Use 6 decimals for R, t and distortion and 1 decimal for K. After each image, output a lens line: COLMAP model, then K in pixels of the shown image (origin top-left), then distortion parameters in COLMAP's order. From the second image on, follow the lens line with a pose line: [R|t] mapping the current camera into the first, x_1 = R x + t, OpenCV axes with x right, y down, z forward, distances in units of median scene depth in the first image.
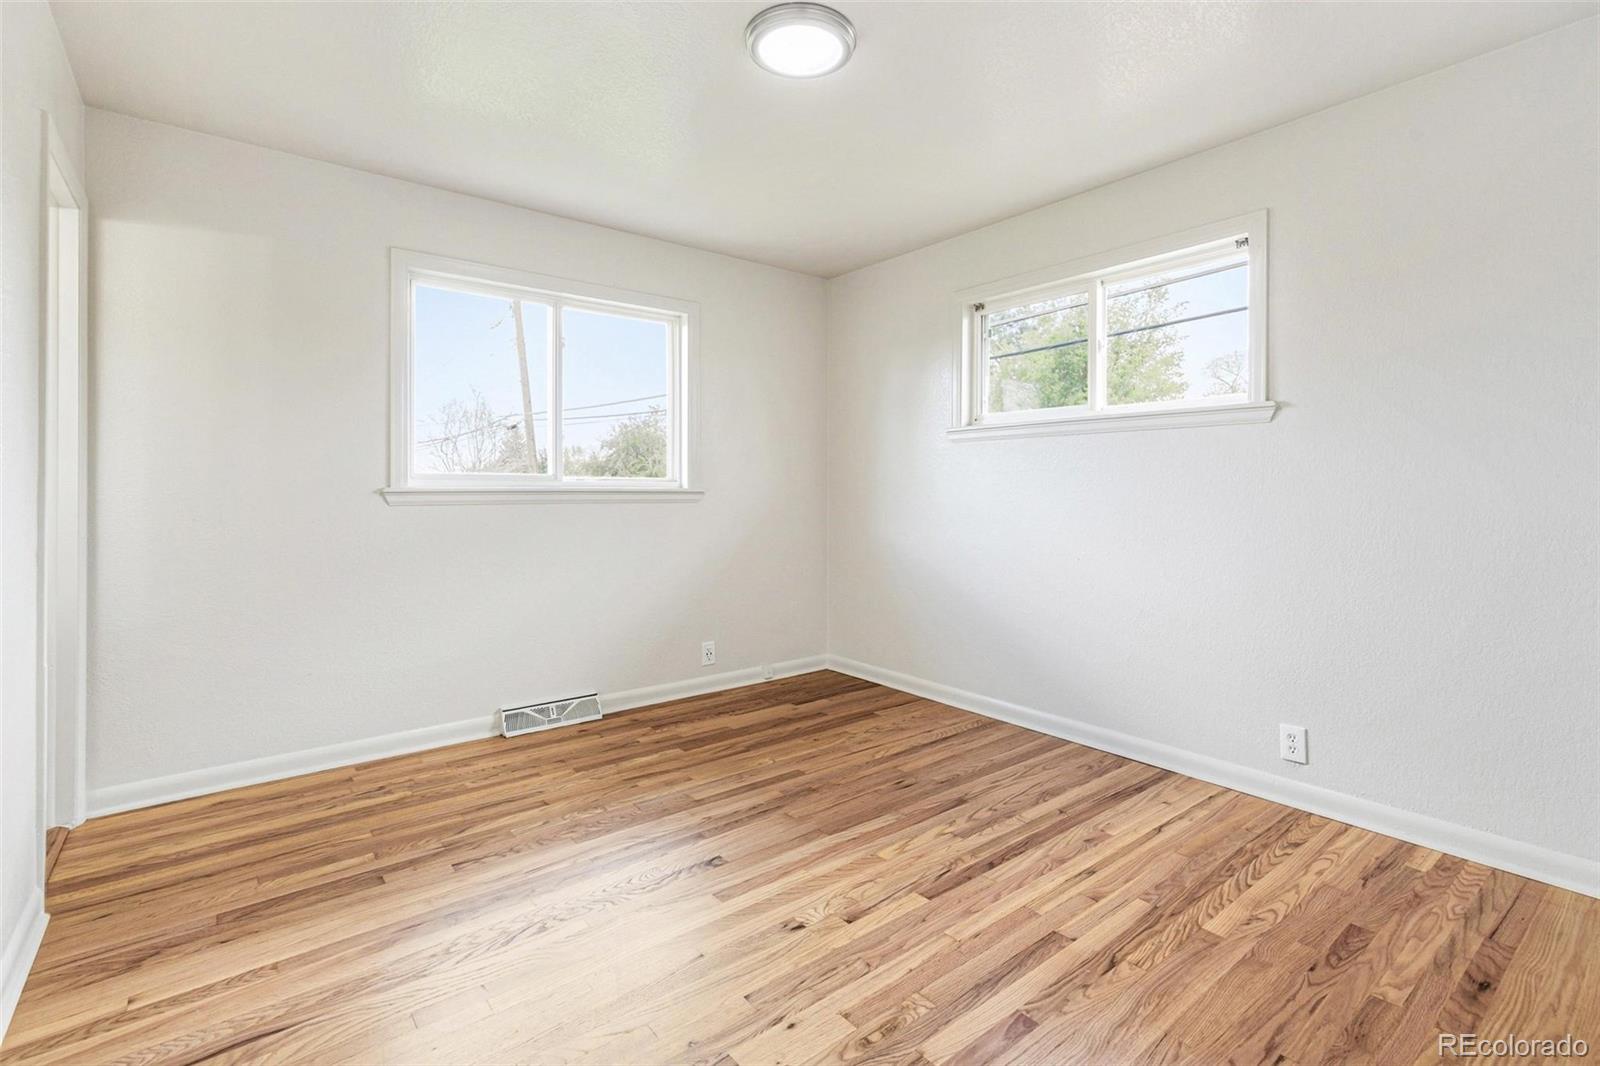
lens RADIAL K [[734.8, 0, 811.3], [0, 734.8, 543.3], [0, 0, 1]] dist [0.007311, -0.000074]
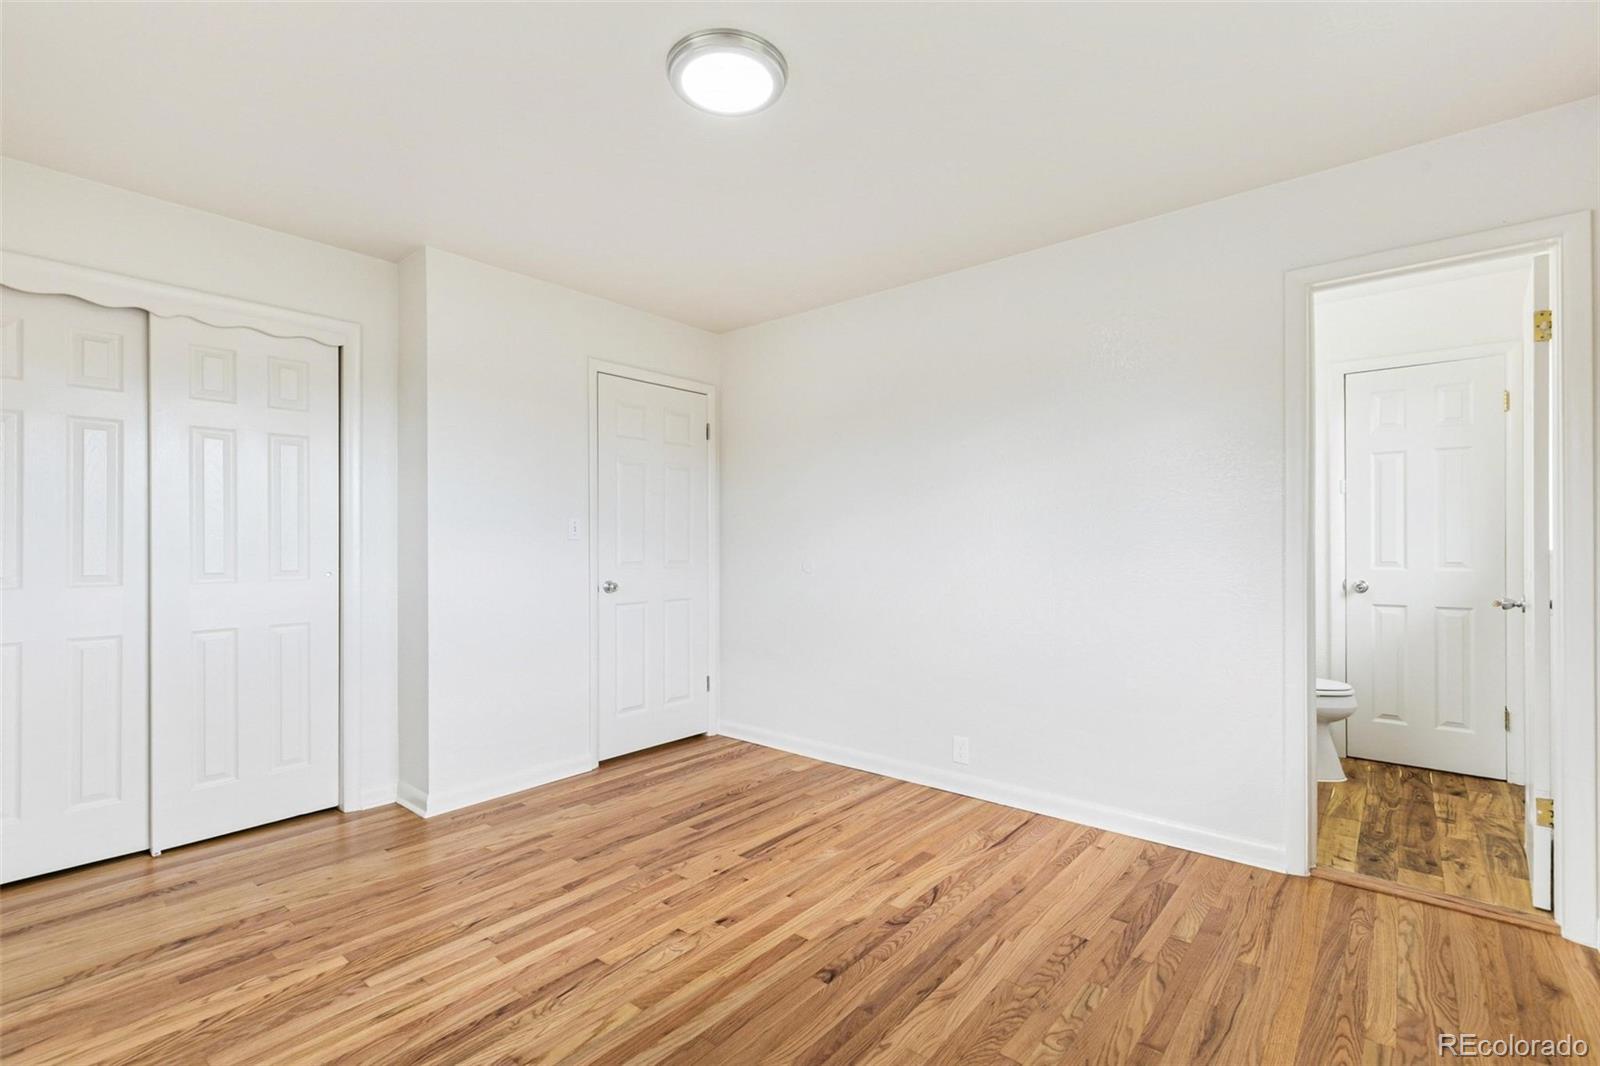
lens RADIAL K [[734.8, 0, 811.3], [0, 734.8, 543.3], [0, 0, 1]] dist [0.007311, -0.000074]
pose [[-0.979075, 0.003518, -0.203468, 0.070253], [-0.011055, 0.997455, 0.070441, -0.156041], [0.203198, 0.071217, -0.976544, 1.874904]]
